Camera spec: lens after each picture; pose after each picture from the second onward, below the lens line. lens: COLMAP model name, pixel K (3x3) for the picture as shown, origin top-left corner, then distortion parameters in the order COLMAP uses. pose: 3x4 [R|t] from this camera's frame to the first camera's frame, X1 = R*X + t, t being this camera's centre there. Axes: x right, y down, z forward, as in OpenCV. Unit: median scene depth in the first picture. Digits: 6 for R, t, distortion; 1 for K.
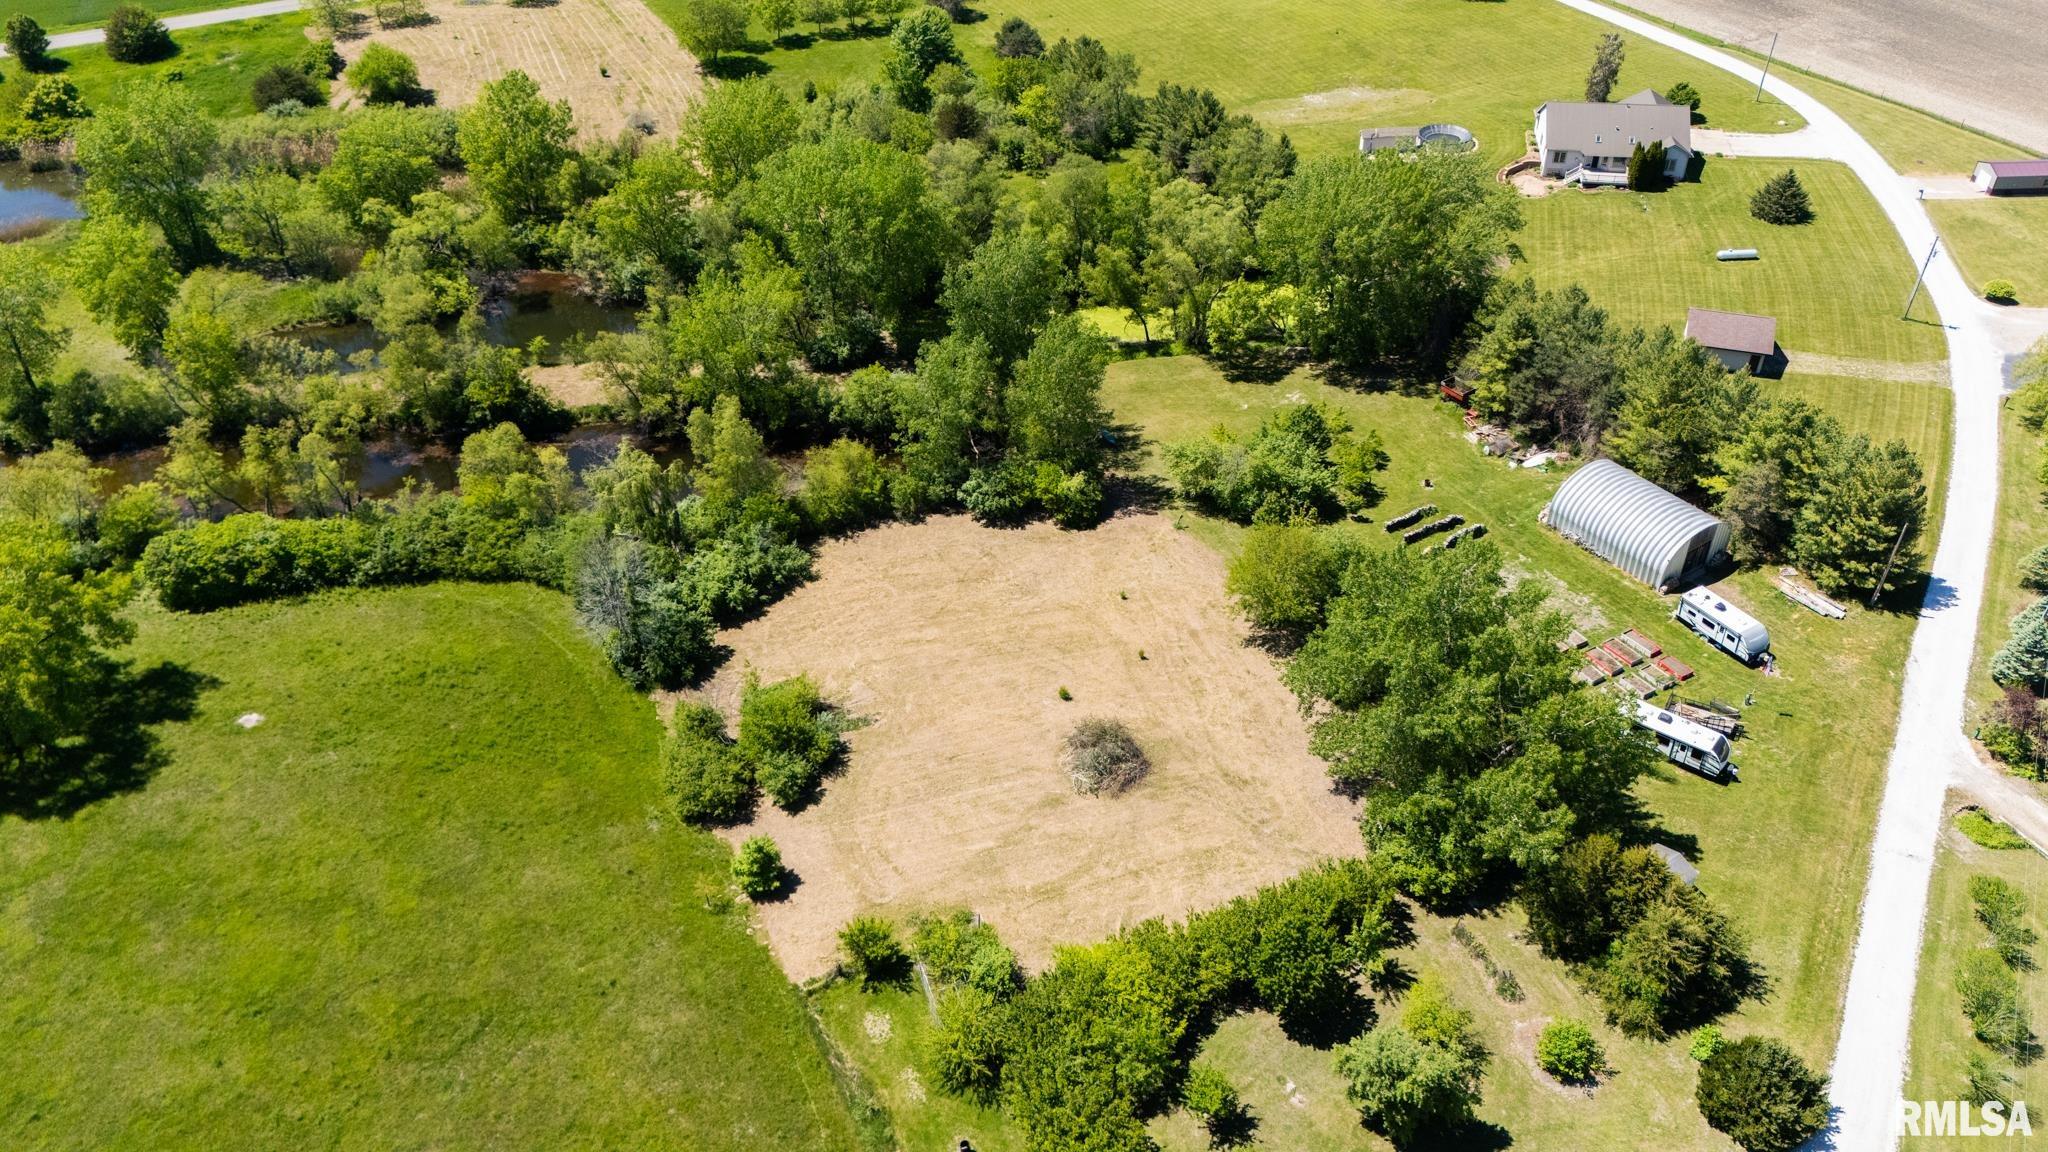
lens RADIAL K [[1432.4, 0, 1024.0], [0, 1432.4, 576.0], [0, 0, 1]] dist [0.084715, -0.090569]
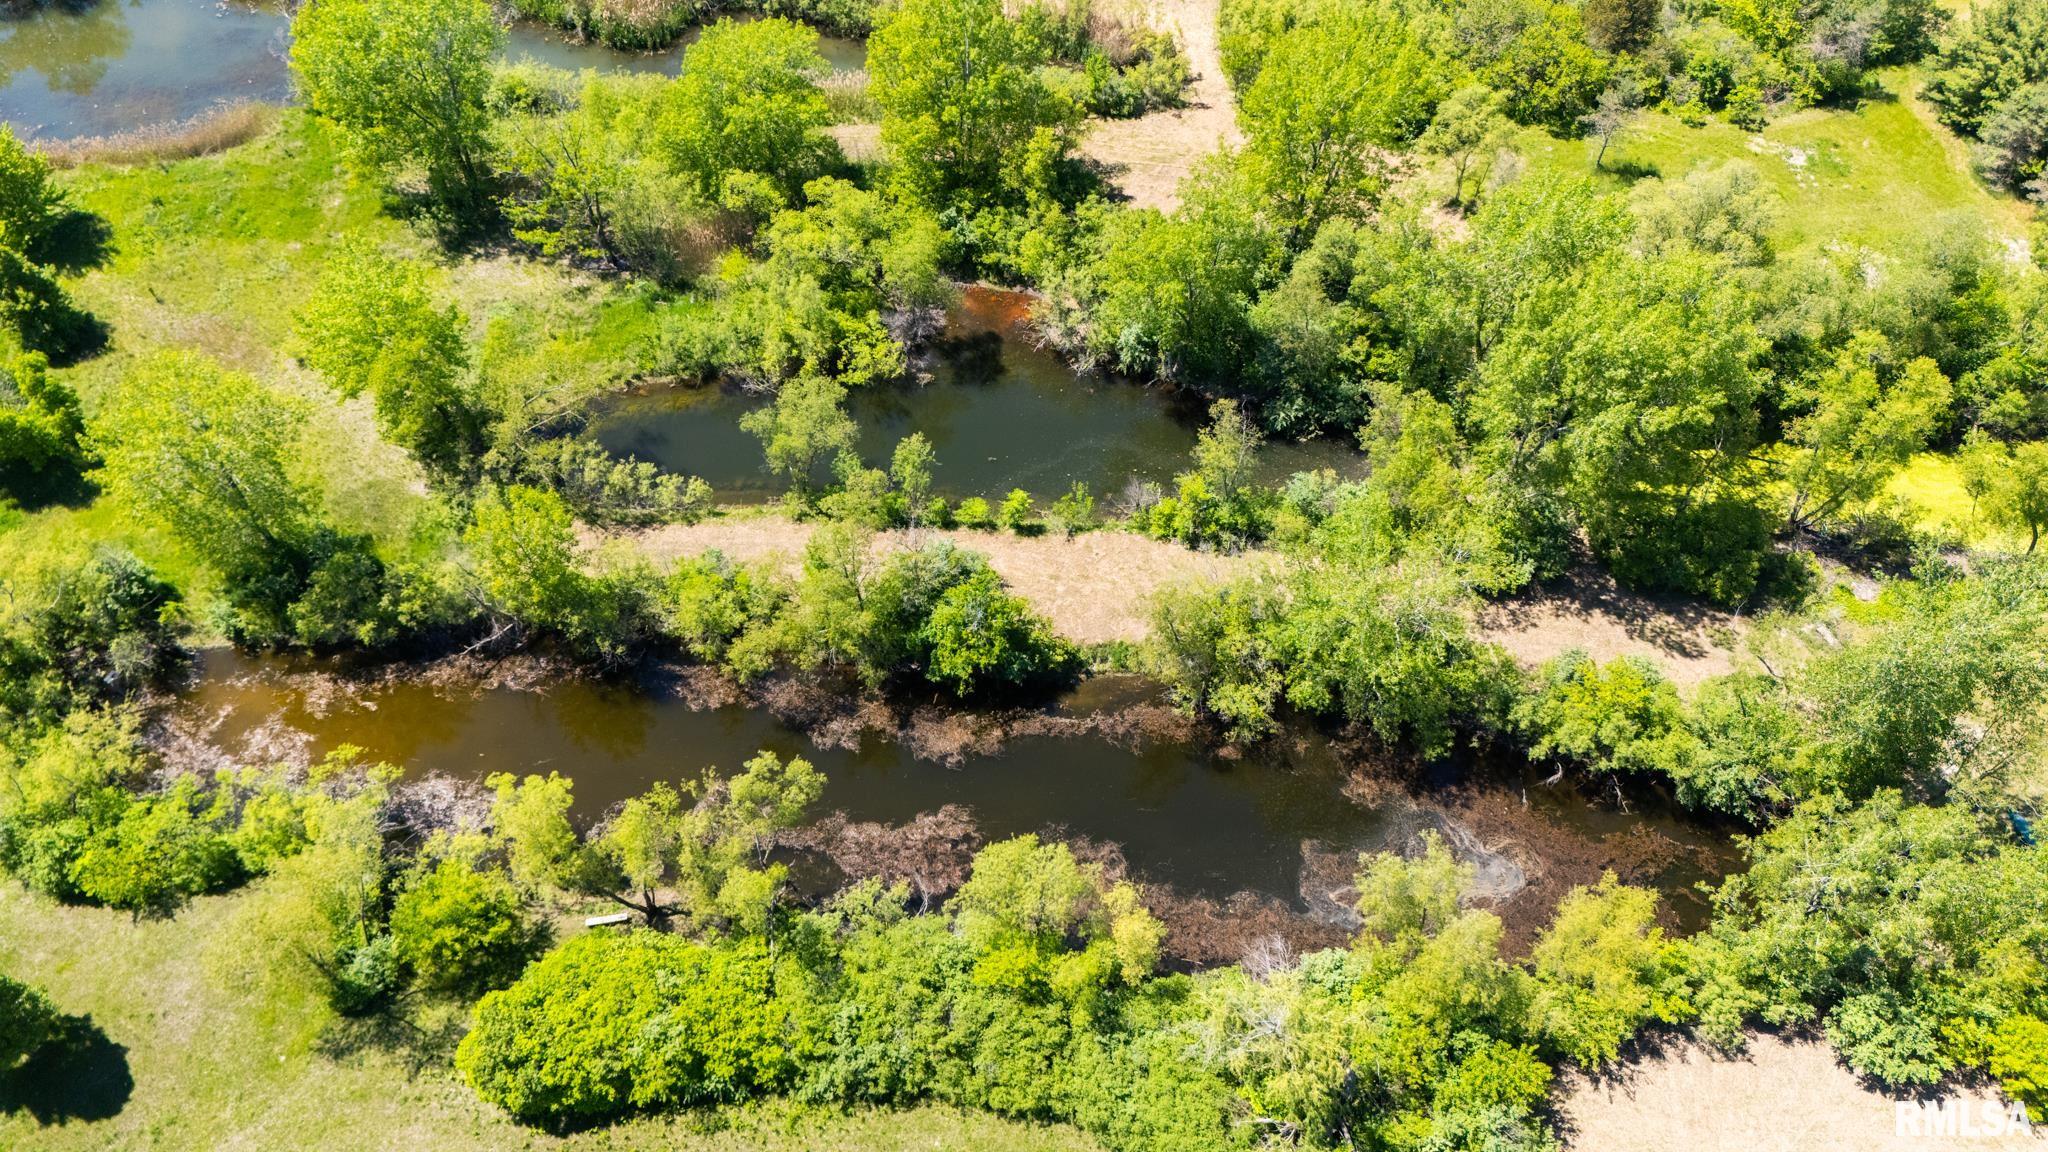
lens RADIAL K [[1513.0, 0, 1054.8], [0, 1513.0, 546.9], [0, 0, 1]] dist [0.093648, -0.109378]
pose [[0.990651, 0.100699, -0.092030, -0.305098], [-0.075363, 0.966312, 0.246092, -0.361137], [0.113711, -0.236855, 0.964867, 0.432228]]
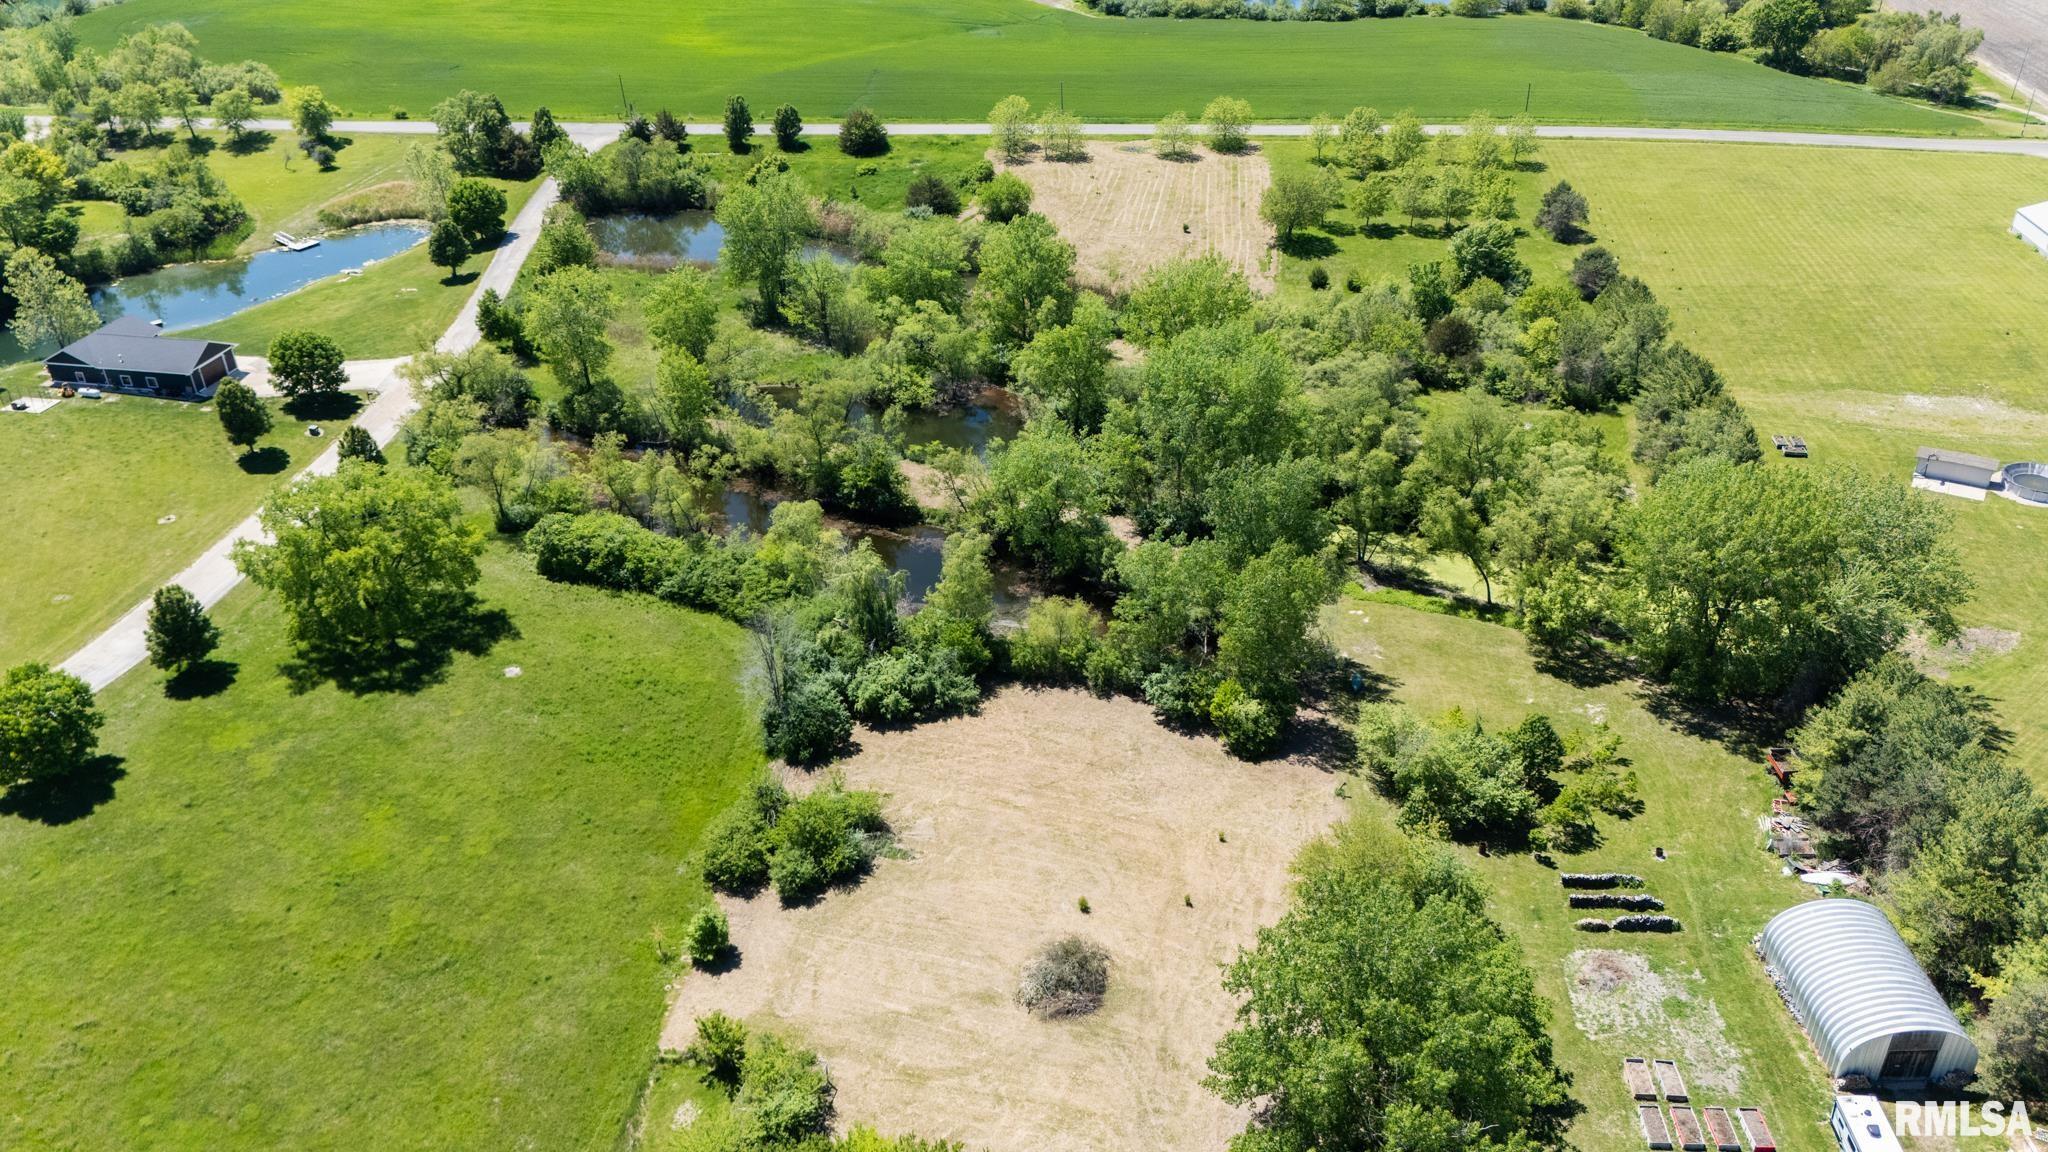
lens RADIAL K [[1513.0, 0, 1054.8], [0, 1513.0, 546.9], [0, 0, 1]] dist [0.093648, -0.109378]
pose [[0.841331, 0.270944, -0.467709, 0.361612], [-0.328268, 0.943564, -0.043894, -0.079173], [0.429421, 0.190463, 0.882792, 0.037270]]
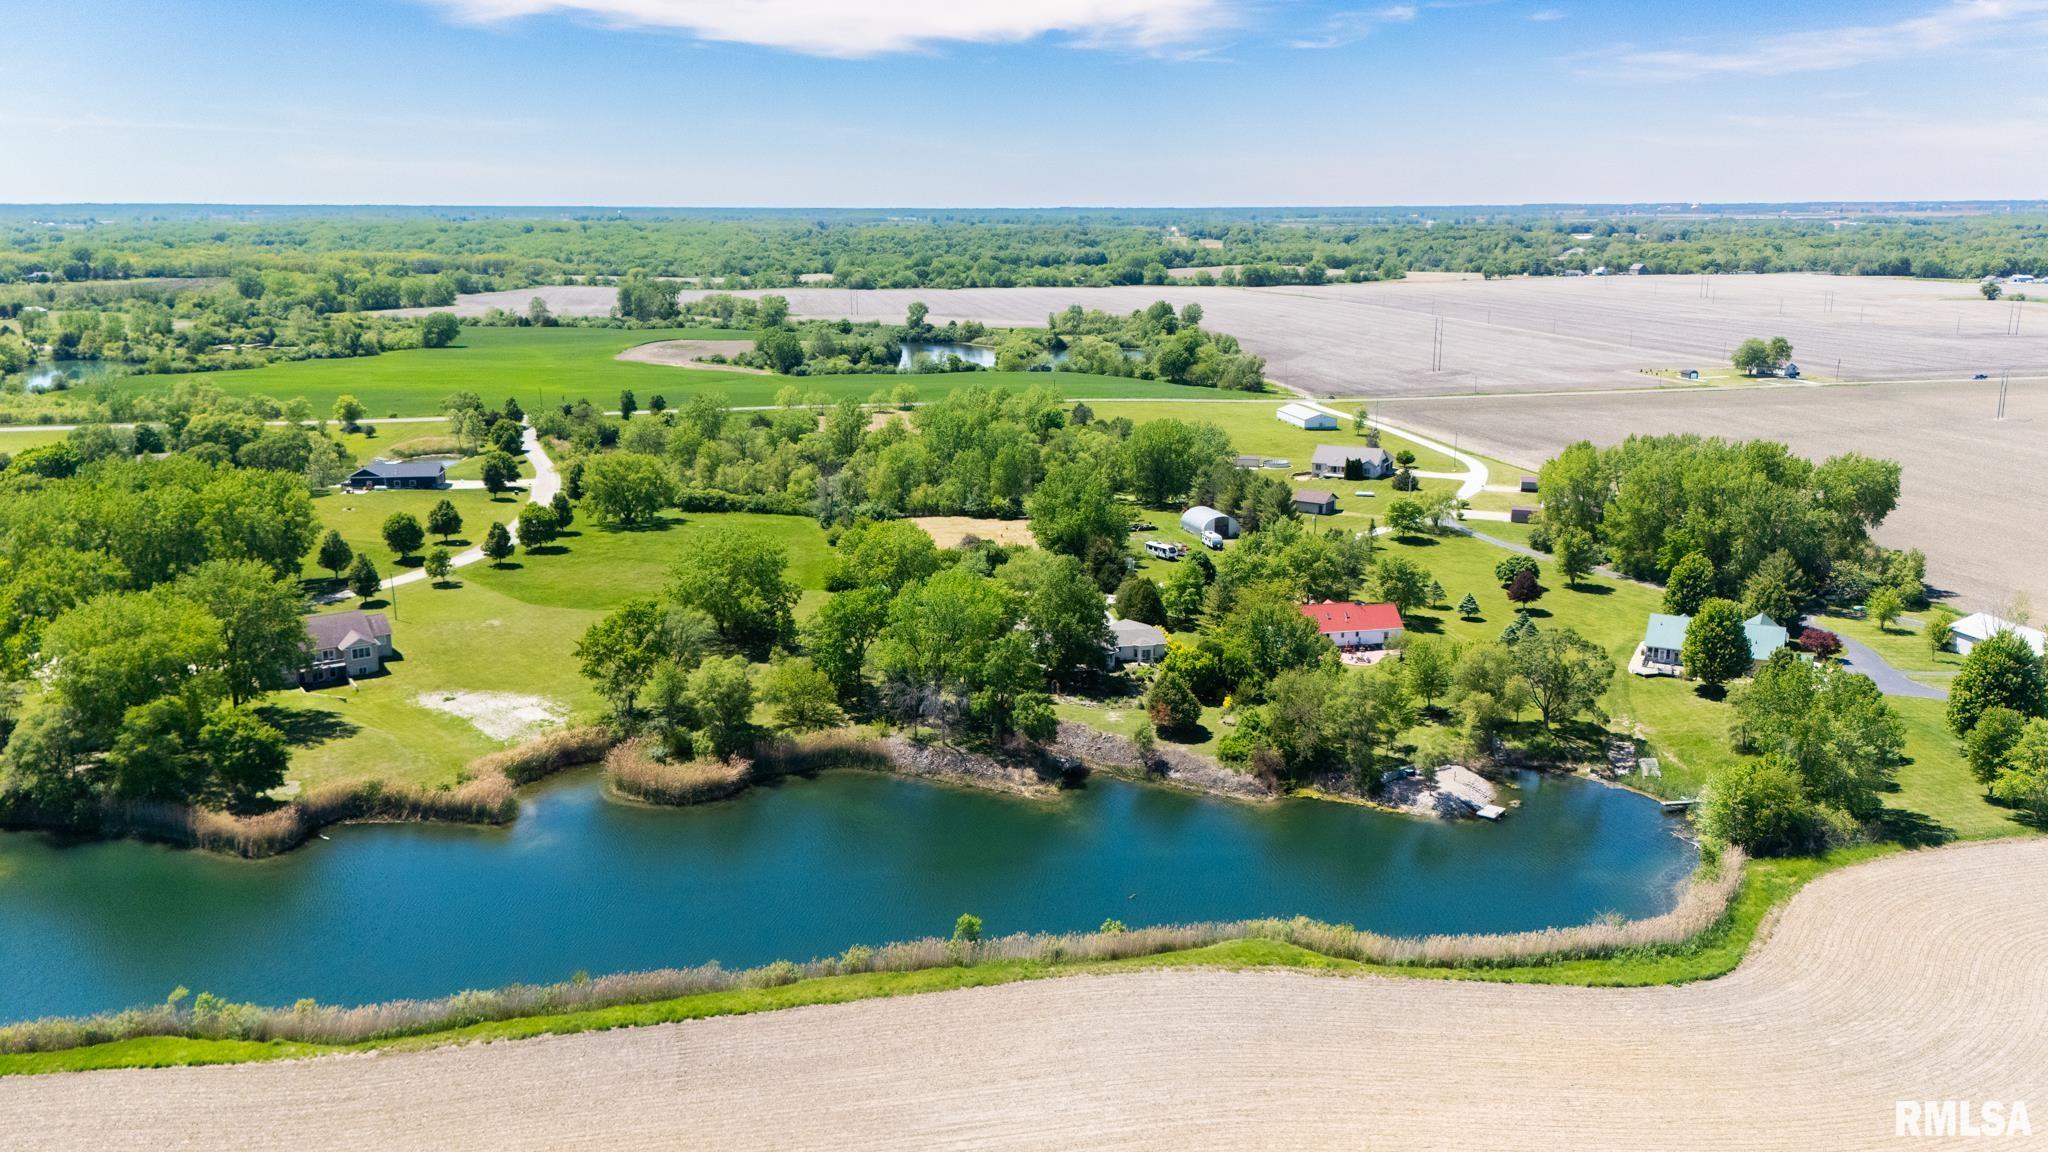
lens RADIAL K [[1513.0, 0, 1054.8], [0, 1513.0, 546.9], [0, 0, 1]] dist [0.093648, -0.109378]
pose [[0.966918, 0.069991, -0.245299, 0.783225], [-0.168718, 0.896713, -0.409194, 1.091416], [0.191323, 0.437043, 0.878857, -1.324525]]
